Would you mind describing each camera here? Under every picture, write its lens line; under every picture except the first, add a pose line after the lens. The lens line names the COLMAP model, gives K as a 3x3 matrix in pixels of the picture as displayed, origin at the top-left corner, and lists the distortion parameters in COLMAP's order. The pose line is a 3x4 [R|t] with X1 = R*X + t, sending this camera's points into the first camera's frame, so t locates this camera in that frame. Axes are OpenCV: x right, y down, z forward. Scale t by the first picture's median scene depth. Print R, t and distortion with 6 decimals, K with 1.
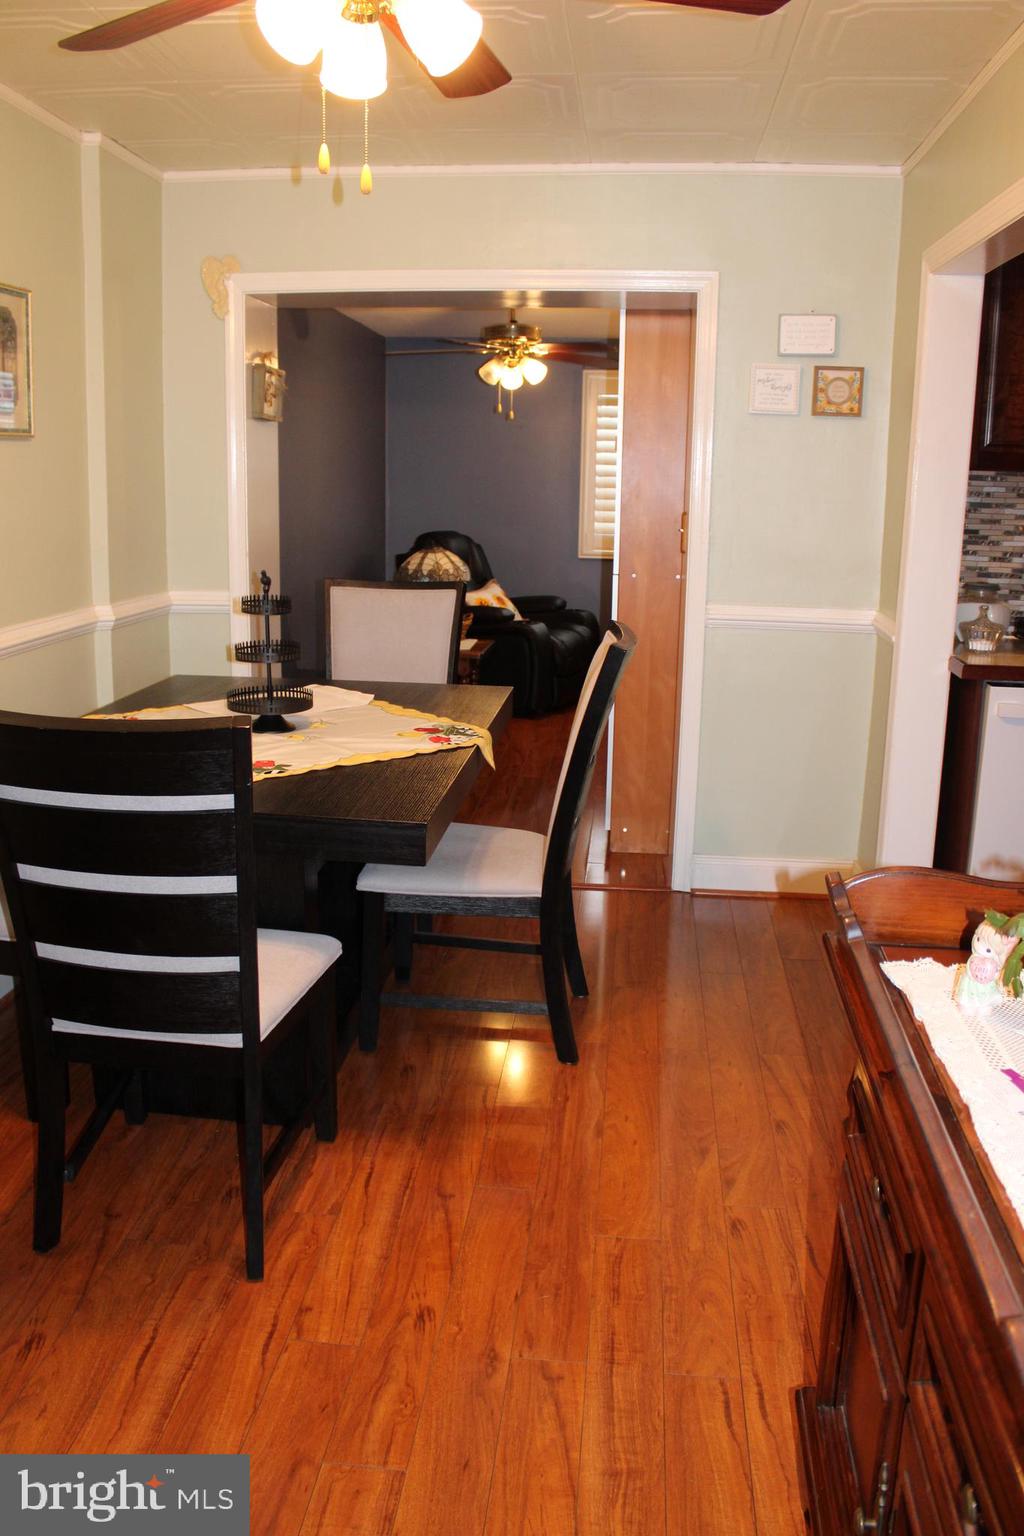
lens RADIAL K [[1295.6, 0, 475.6], [0, 1295.6, 749.9], [0, 0, 1]] dist [-0.159020, 0.143481]
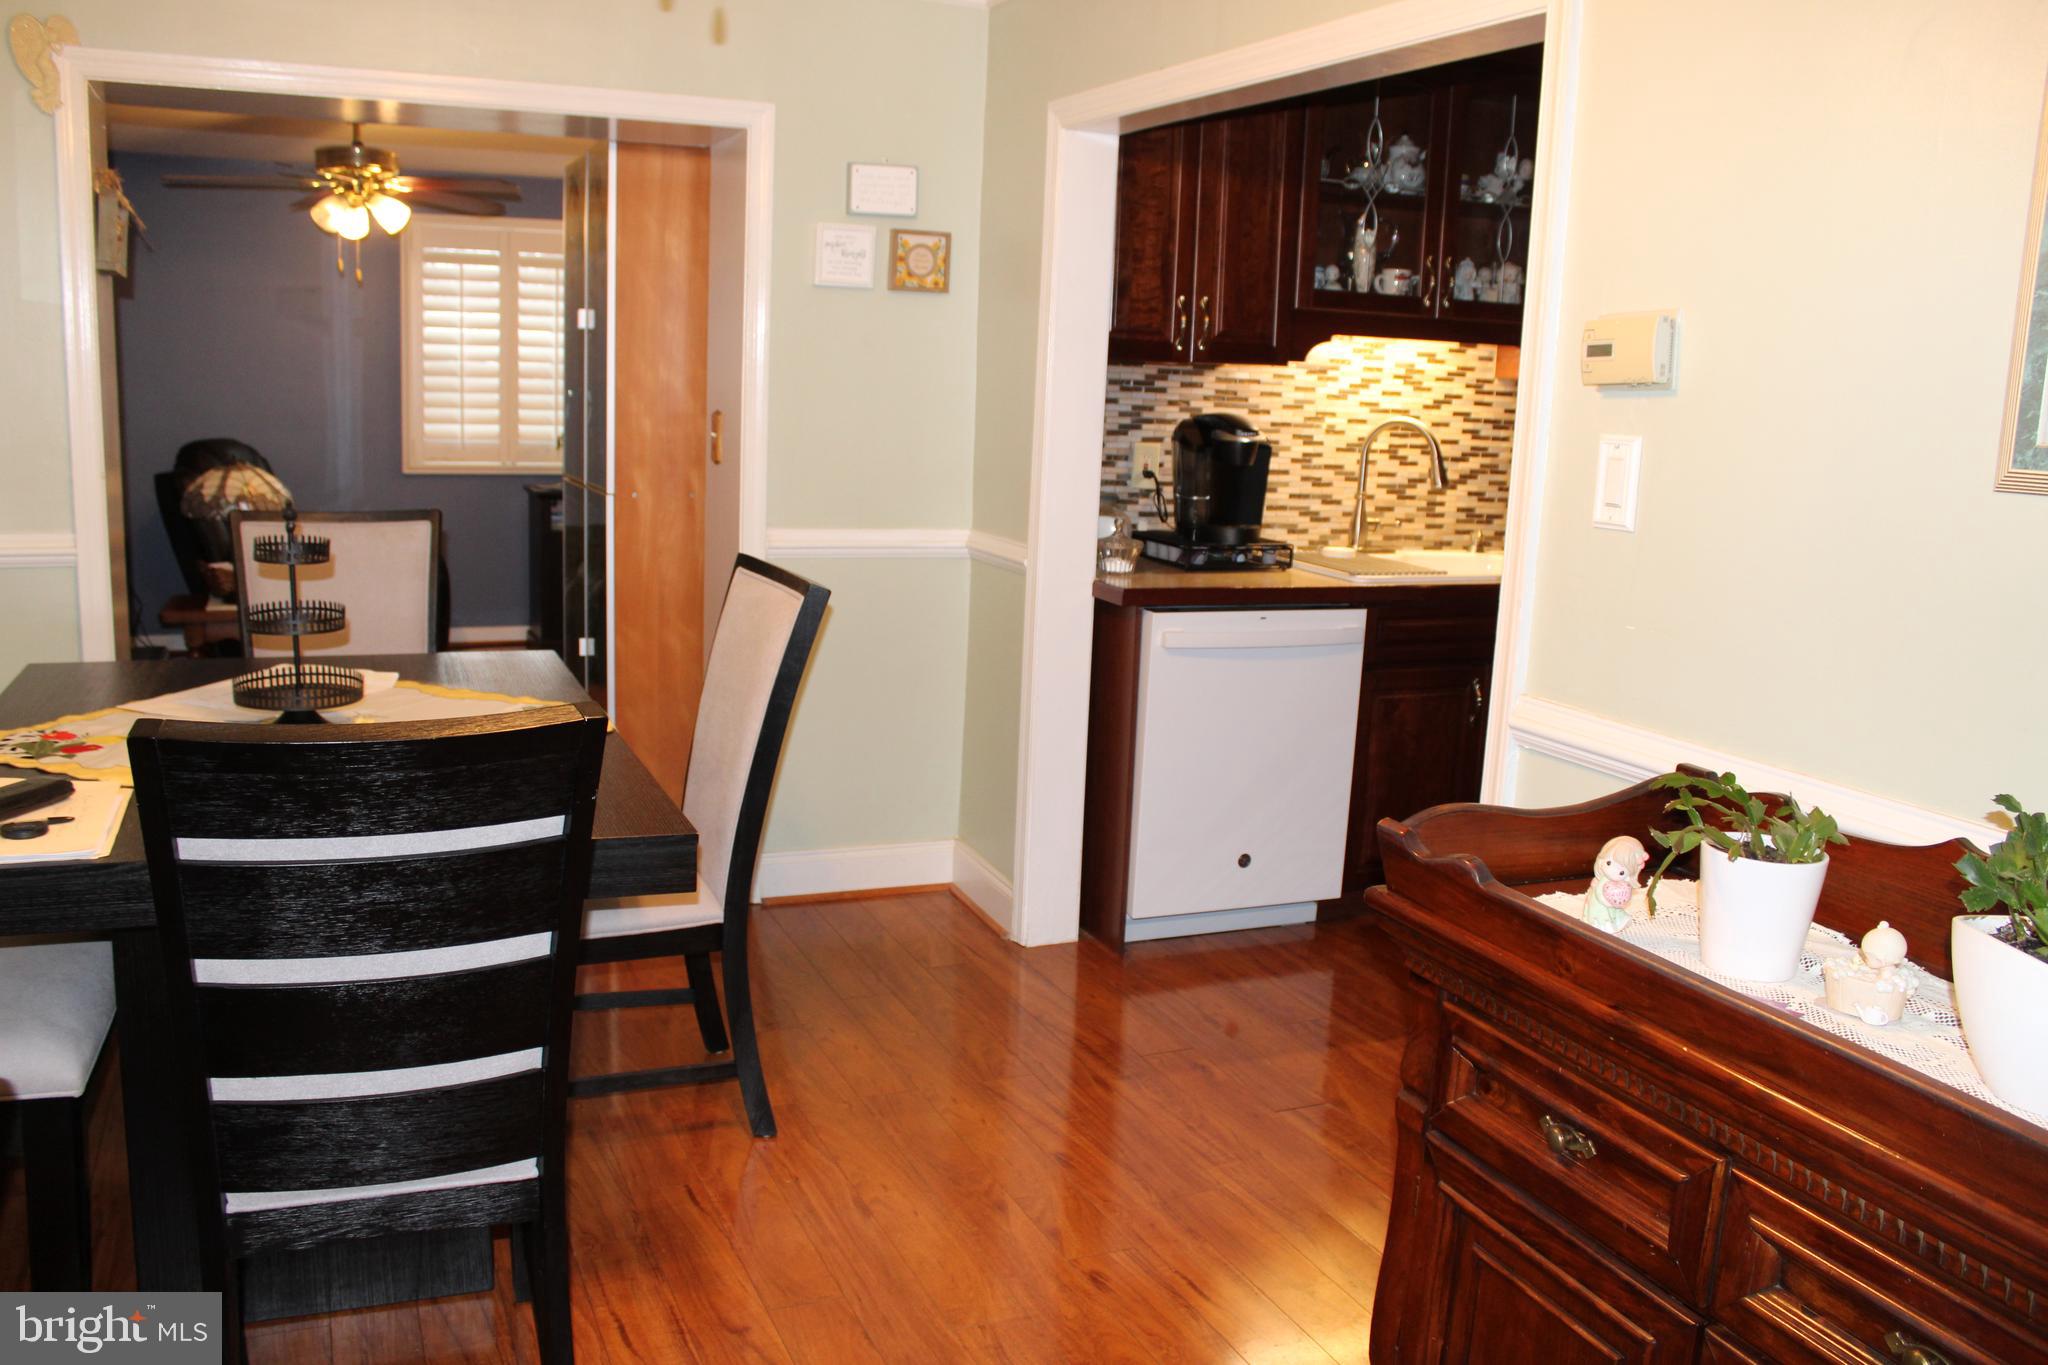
lens RADIAL K [[1727.4, 0, 1024.0], [0, 1727.4, 682.5], [0, 0, 1]] dist [-0.159020, 0.143481]
pose [[0.862558, -0.071491, 0.500883, -0.223812], [0.082489, 0.996592, 0.000192, -0.008854], [-0.499189, 0.041152, 0.865515, 0.030318]]
